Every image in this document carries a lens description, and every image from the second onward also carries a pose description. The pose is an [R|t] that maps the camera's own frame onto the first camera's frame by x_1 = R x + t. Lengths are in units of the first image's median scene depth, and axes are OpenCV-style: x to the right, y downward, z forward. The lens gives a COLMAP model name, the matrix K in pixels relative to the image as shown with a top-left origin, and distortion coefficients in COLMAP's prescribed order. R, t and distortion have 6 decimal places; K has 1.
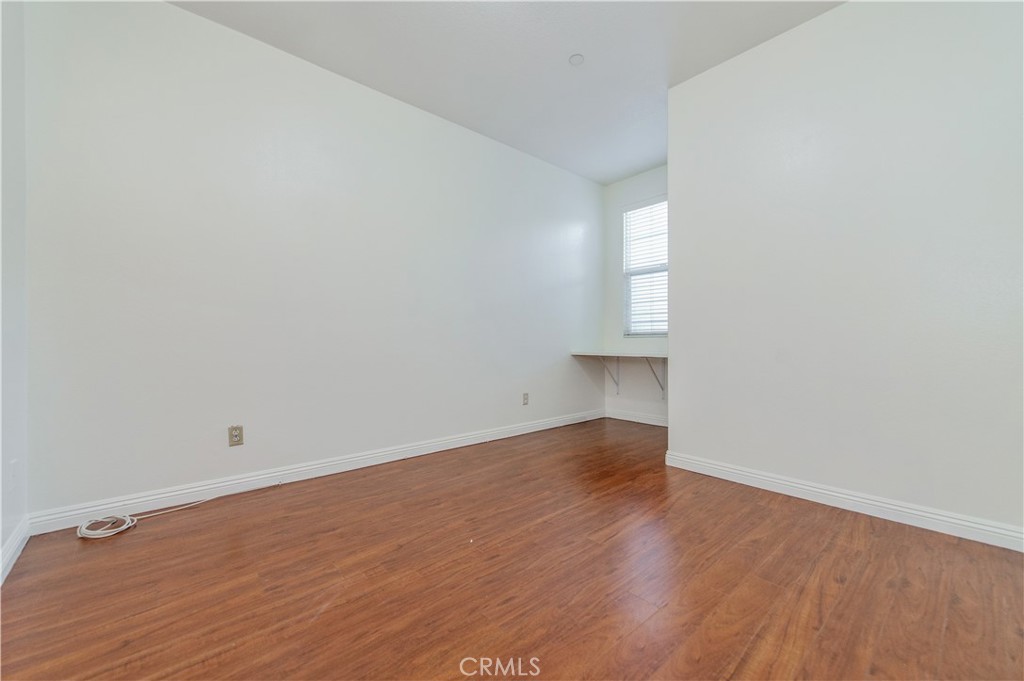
lens RADIAL K [[406.8, 0, 510.4], [0, 406.8, 340.6], [0, 0, 1]] dist [0.011427, -0.002062]
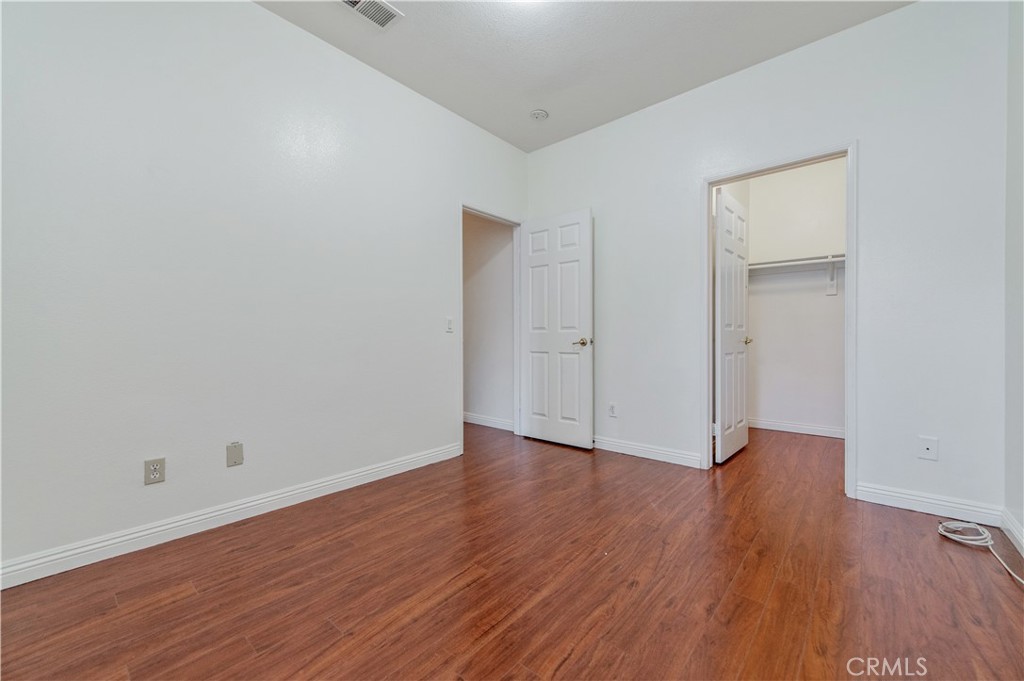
lens RADIAL K [[406.8, 0, 512.6], [0, 406.8, 339.5], [0, 0, 1]] dist [0.011427, -0.002062]
pose [[-0.991933, 0.003619, -0.126712, 0.253945], [0.003149, 0.999987, 0.003909, -0.030999], [0.126725, 0.003478, -0.991932, 1.967527]]
